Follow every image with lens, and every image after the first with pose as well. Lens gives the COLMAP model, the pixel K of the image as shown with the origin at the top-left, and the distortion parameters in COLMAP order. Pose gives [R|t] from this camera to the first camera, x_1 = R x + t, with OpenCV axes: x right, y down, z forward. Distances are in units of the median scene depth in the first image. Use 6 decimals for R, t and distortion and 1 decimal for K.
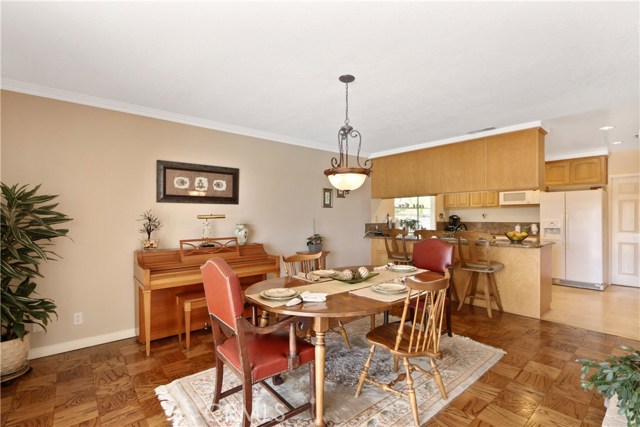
lens RADIAL K [[304.3, 0, 317.1], [0, 304.3, 217.8], [0, 0, 1]] dist [-0.012066, 0.001246]
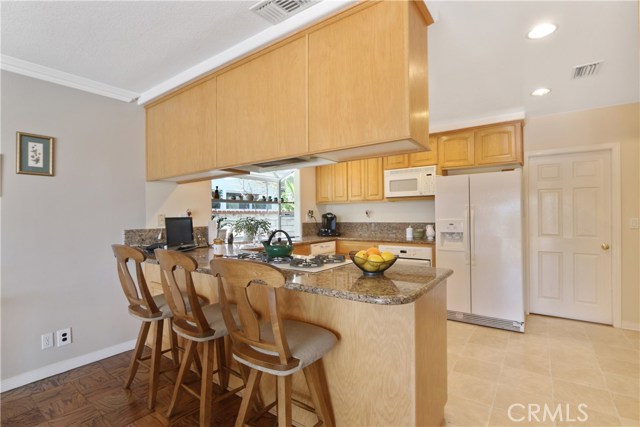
lens RADIAL K [[304.3, 0, 319.9], [0, 304.3, 214.1], [0, 0, 1]] dist [-0.012066, 0.001246]
pose [[0.972977, -0.006605, 0.230807, 0.362671], [0.008279, 0.999946, -0.006285, -0.001973], [-0.230753, 0.008026, 0.972979, 0.445116]]
